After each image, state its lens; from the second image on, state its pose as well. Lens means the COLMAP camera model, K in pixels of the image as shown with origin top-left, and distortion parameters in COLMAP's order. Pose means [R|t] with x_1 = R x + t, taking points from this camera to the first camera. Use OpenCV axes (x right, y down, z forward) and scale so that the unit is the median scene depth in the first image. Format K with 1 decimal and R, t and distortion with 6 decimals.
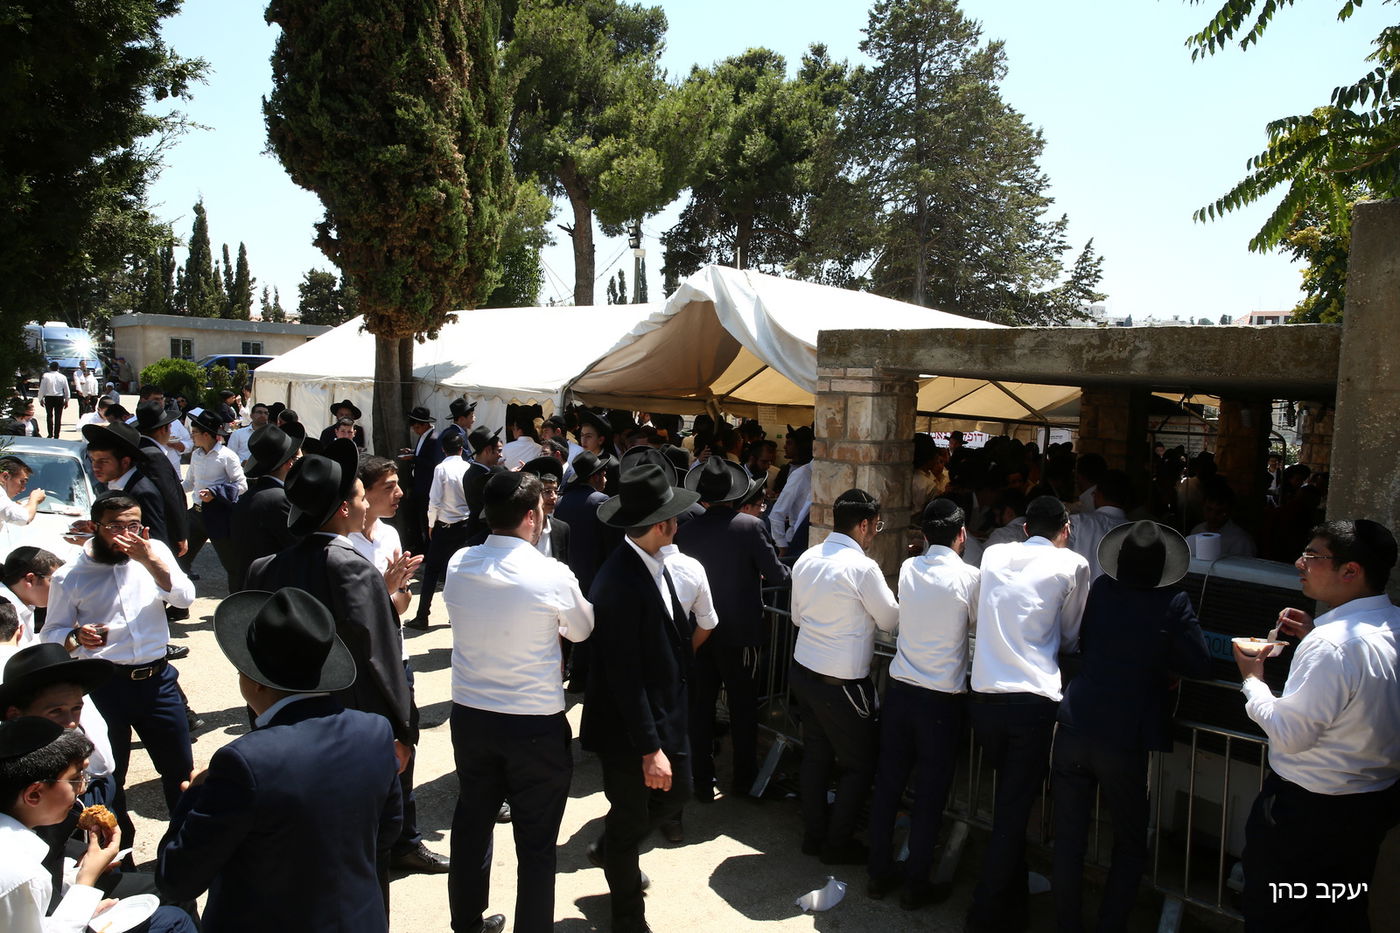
lens RADIAL K [[952.7, 0, 700.0], [0, 952.7, 466.5], [0, 0, 1]] dist [-0.106903, 0.087474]
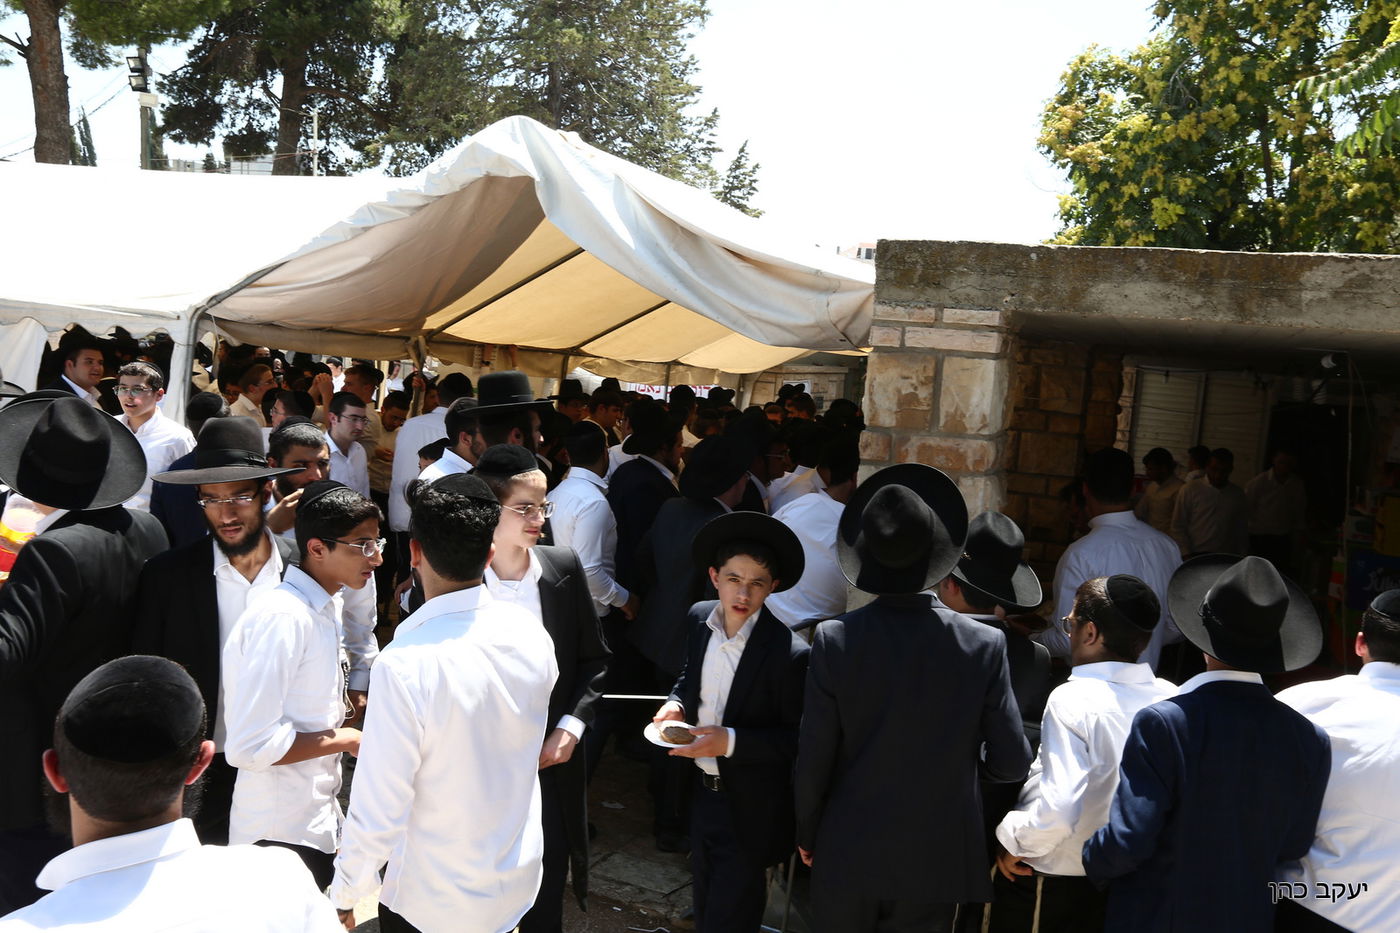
lens RADIAL K [[1197.2, 0, 700.8], [0, 1197.2, 428.7], [0, 0, 1]] dist [-0.050023, 0.225311]
pose [[0.913260, -0.002681, 0.407369, -0.123643], [-0.002581, 0.999920, 0.012367, -0.017460], [-0.407369, -0.012346, 0.913180, 0.176712]]
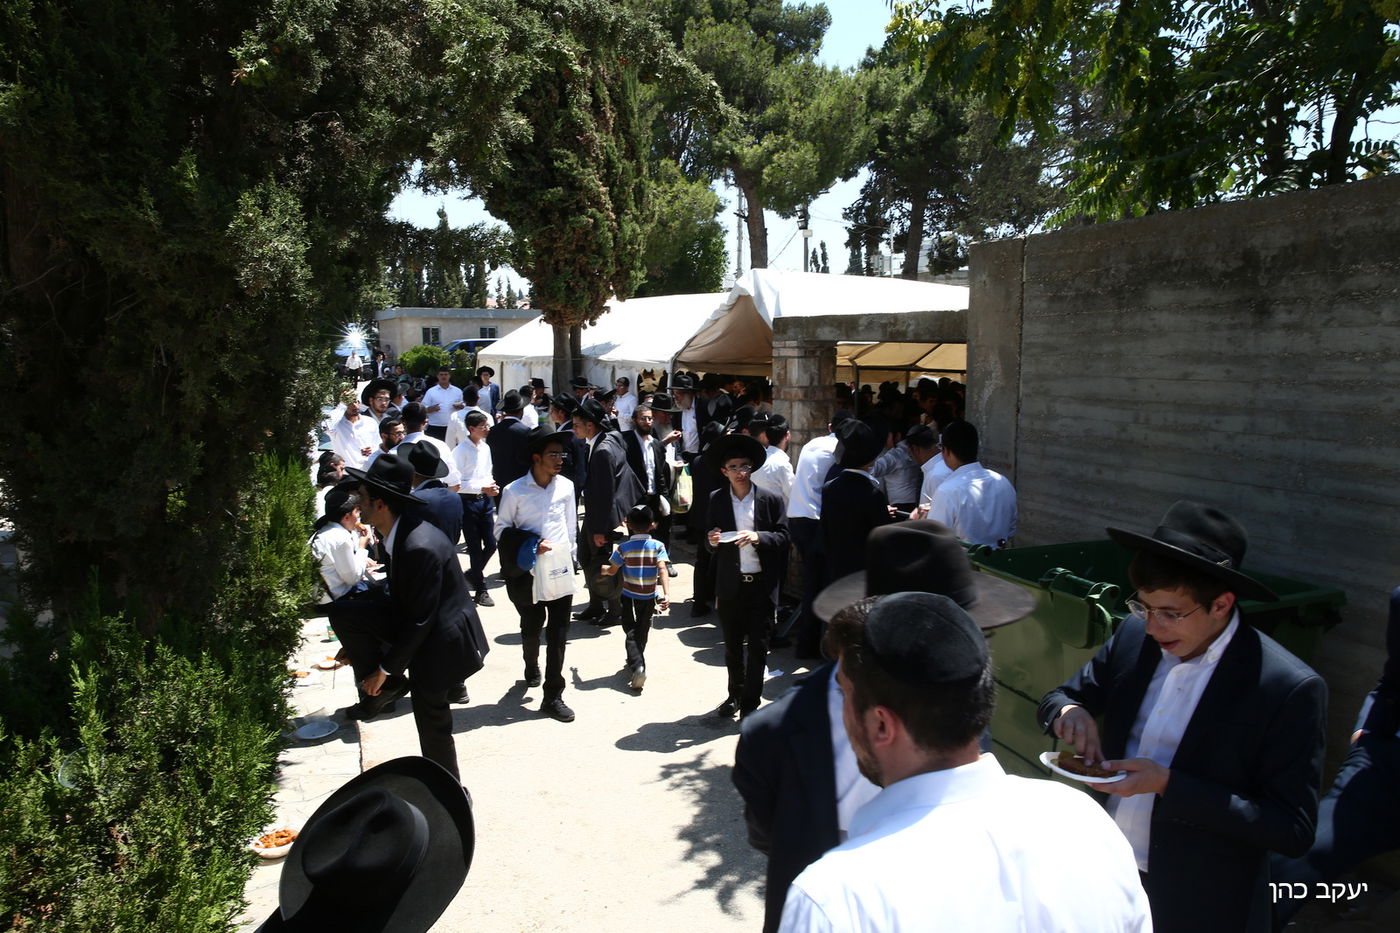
lens RADIAL K [[952.7, 0, 700.0], [0, 952.7, 466.5], [0, 0, 1]] dist [-0.106903, 0.087474]
pose [[0.971056, -0.011749, -0.238562, 0.176010], [0.019694, 0.999327, 0.030947, 0.024456], [0.238038, -0.034749, 0.970634, -0.264974]]
